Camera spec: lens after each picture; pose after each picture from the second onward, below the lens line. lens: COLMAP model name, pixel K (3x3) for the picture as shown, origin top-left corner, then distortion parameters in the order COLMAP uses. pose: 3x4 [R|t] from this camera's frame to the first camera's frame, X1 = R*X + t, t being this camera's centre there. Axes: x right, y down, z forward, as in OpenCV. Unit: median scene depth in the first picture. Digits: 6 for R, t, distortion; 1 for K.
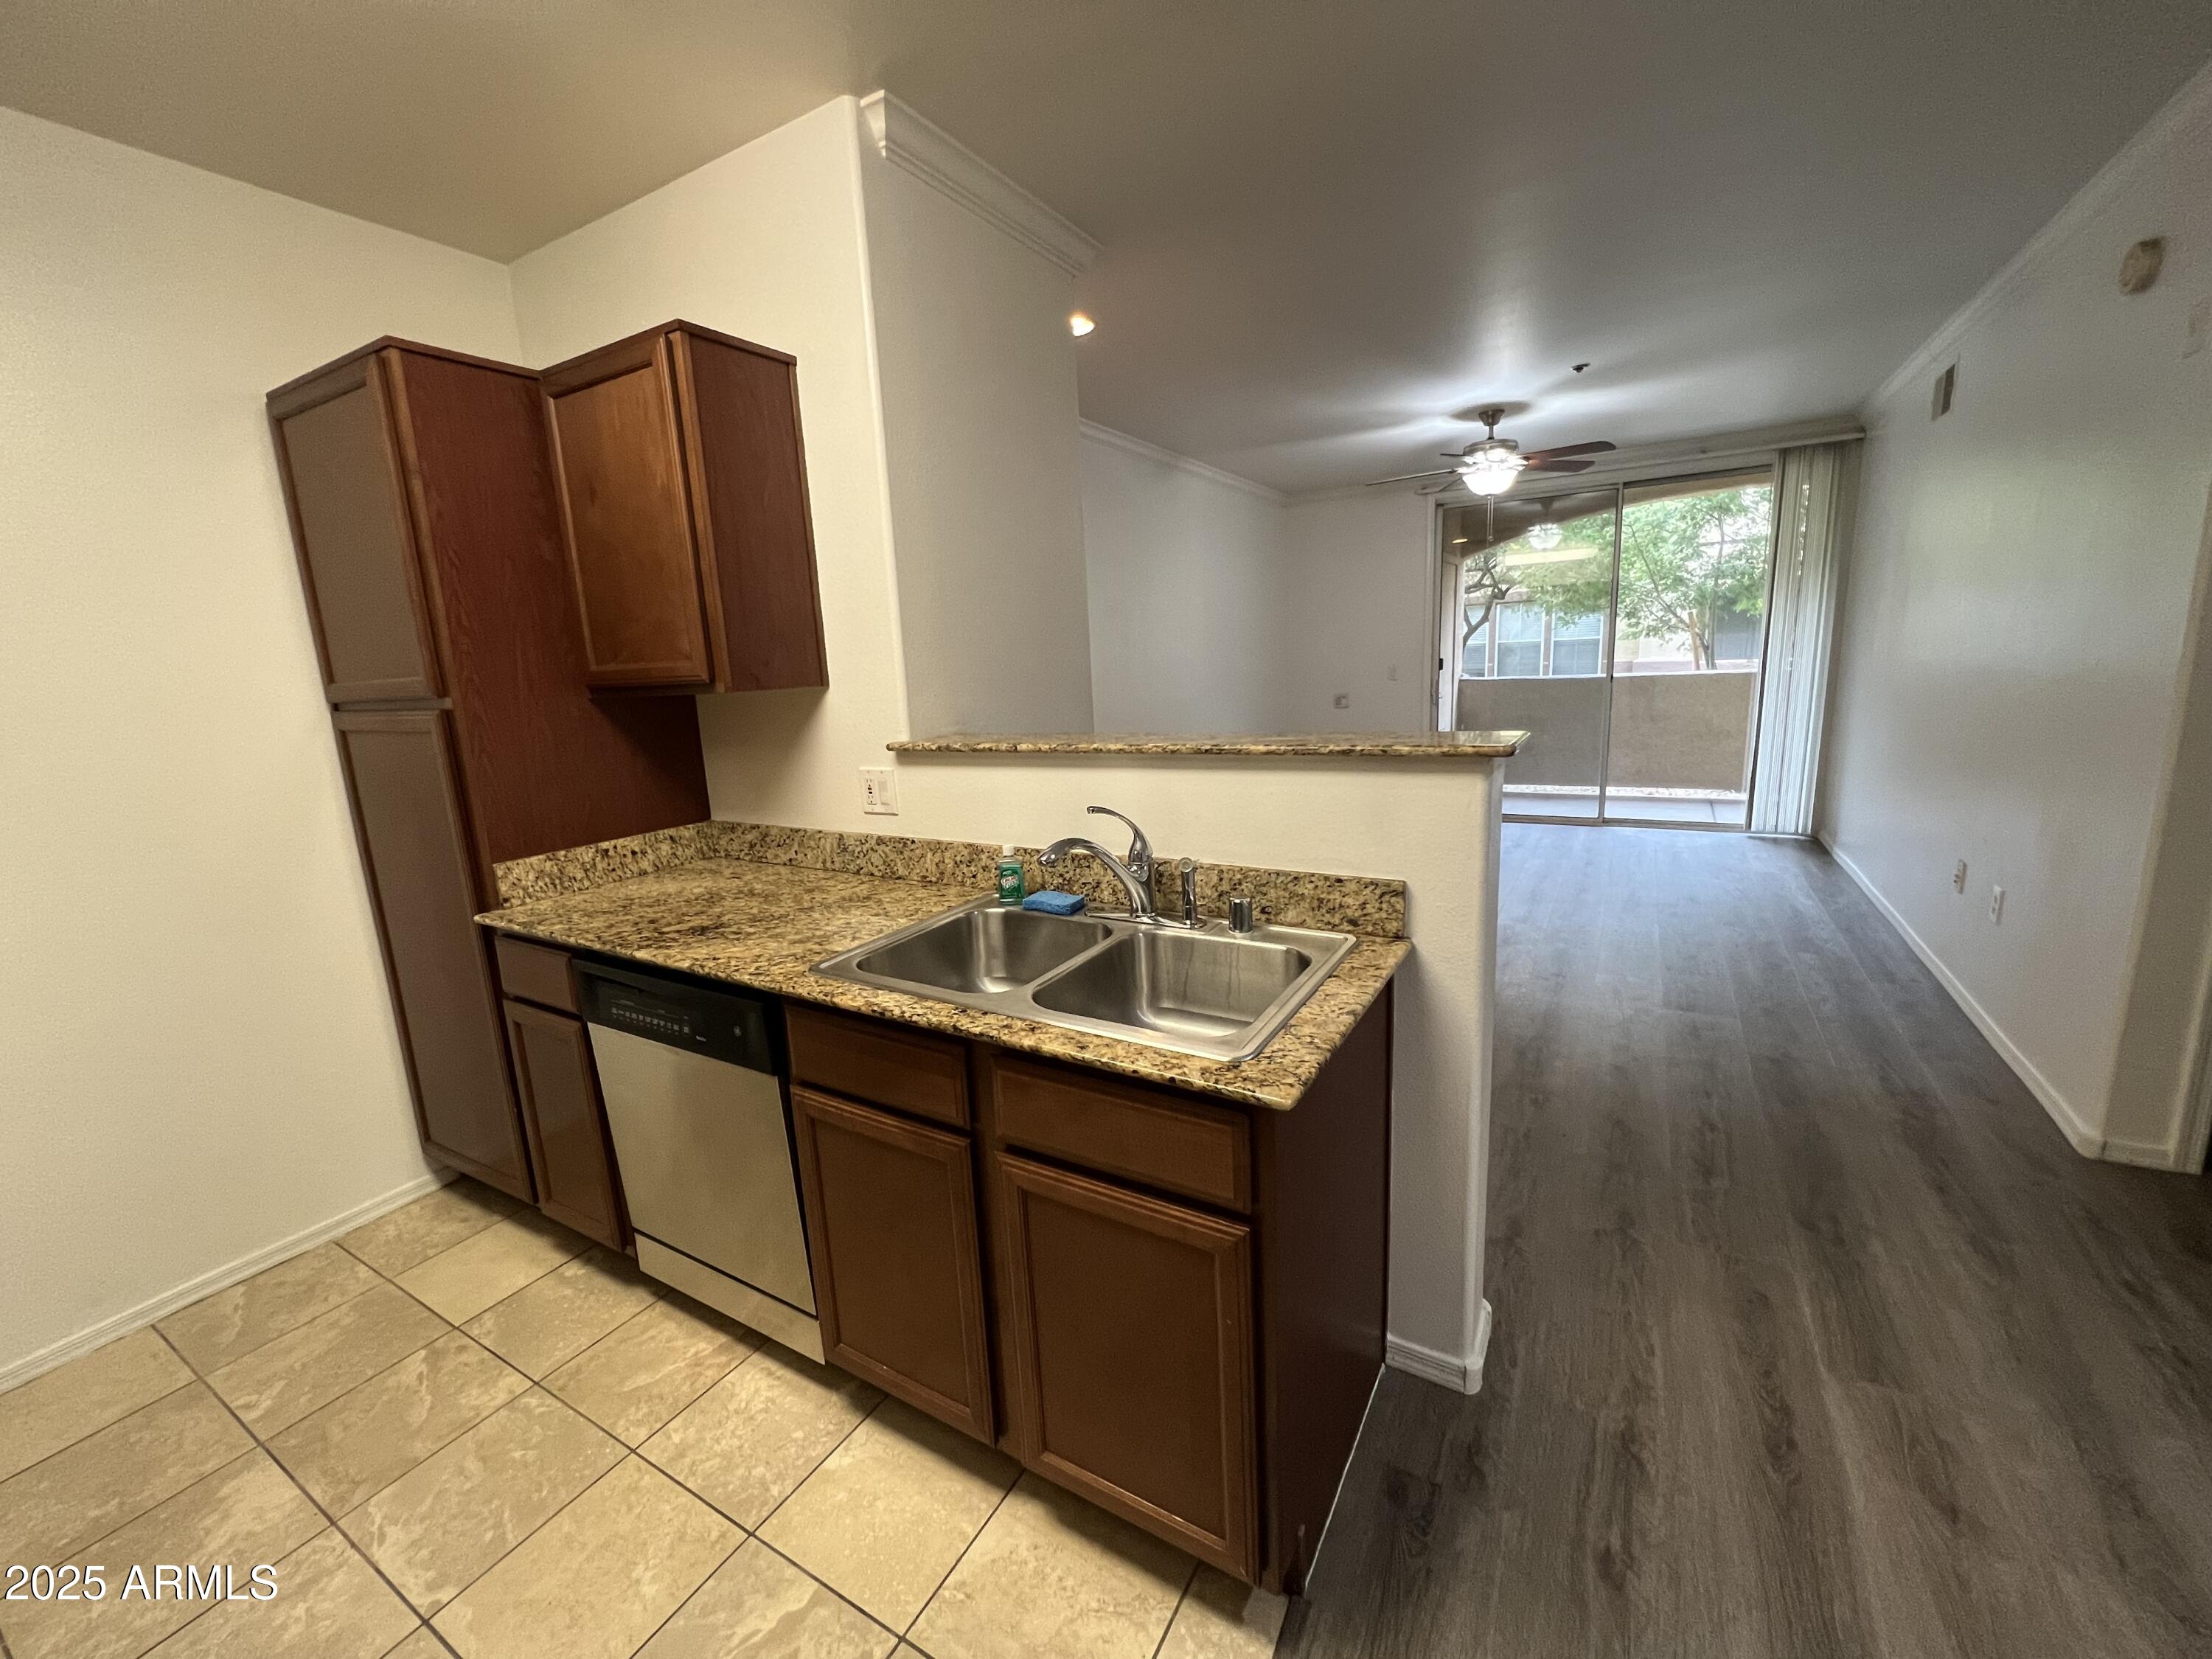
lens RADIAL K [[875.6, 0, 1106.0], [0, 875.6, 829.5], [0, 0, 1]] dist [-0.001330, 0.000237]
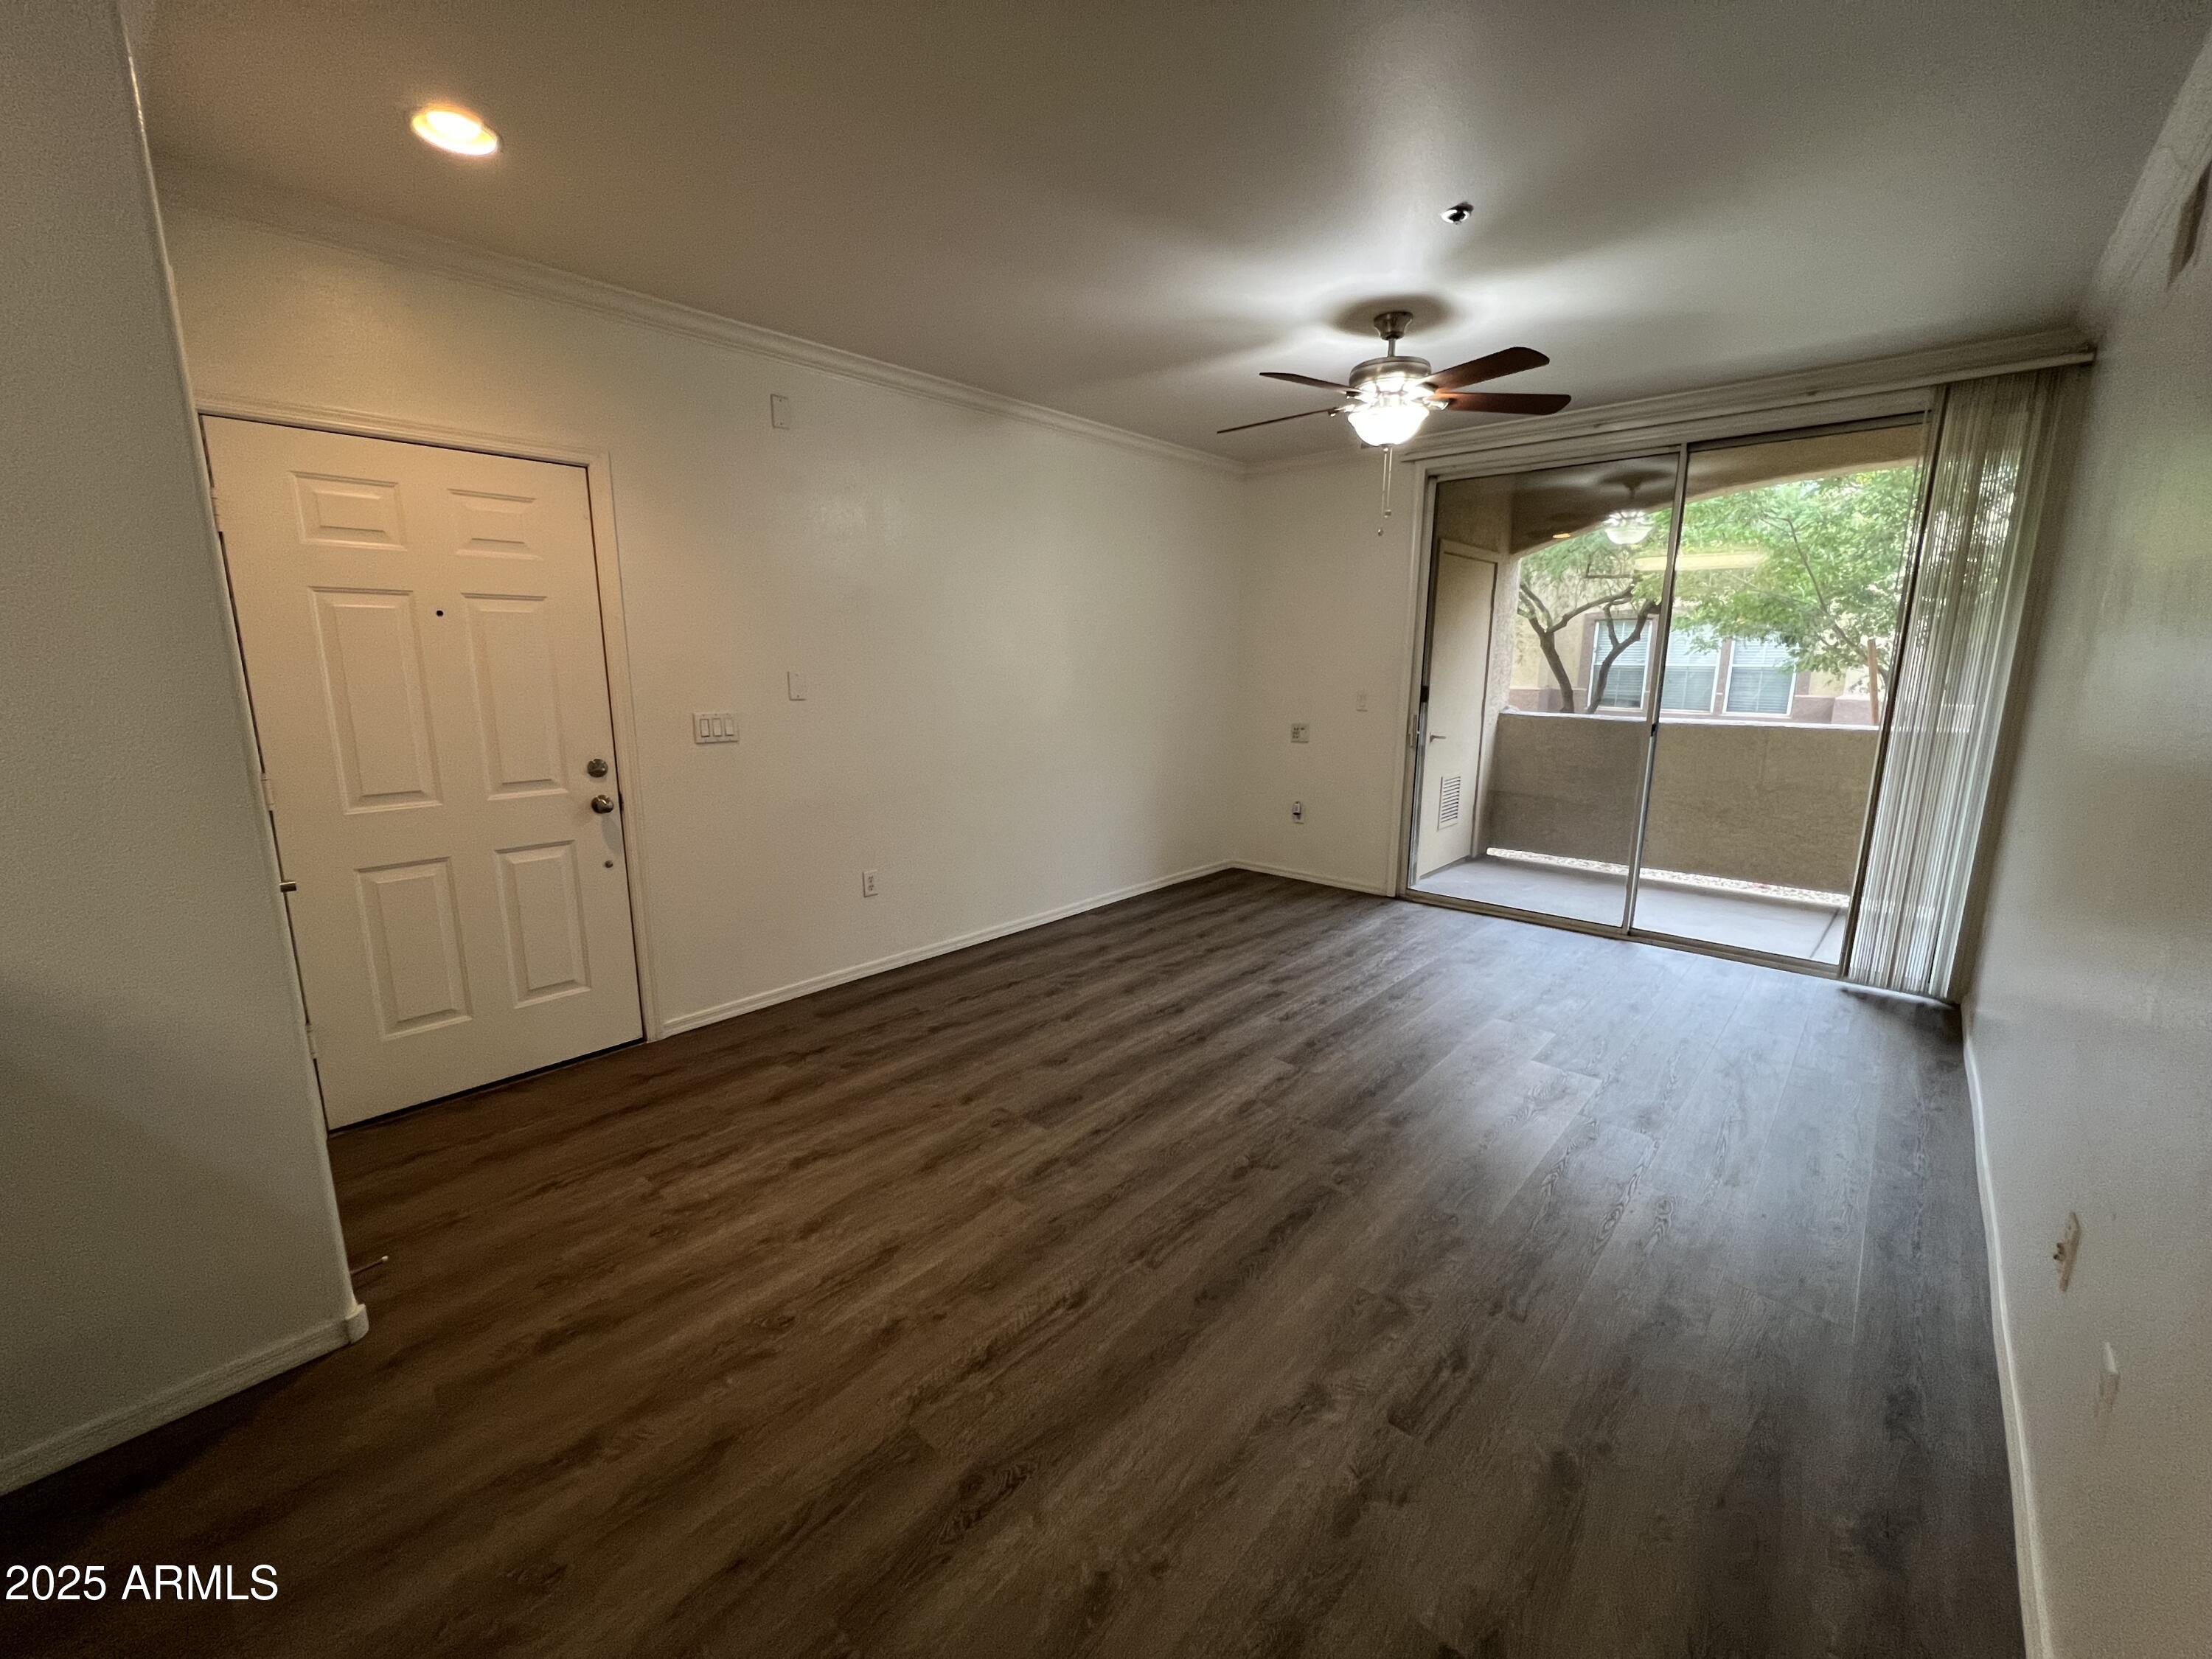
lens RADIAL K [[875.6, 0, 1106.0], [0, 875.6, 829.5], [0, 0, 1]] dist [-0.001330, 0.000237]
pose [[0.978461, 0.089968, -0.185796, 0.328018], [-0.088978, 0.995940, 0.013676, -0.074792], [0.186272, 0.003150, 0.982493, 0.274513]]
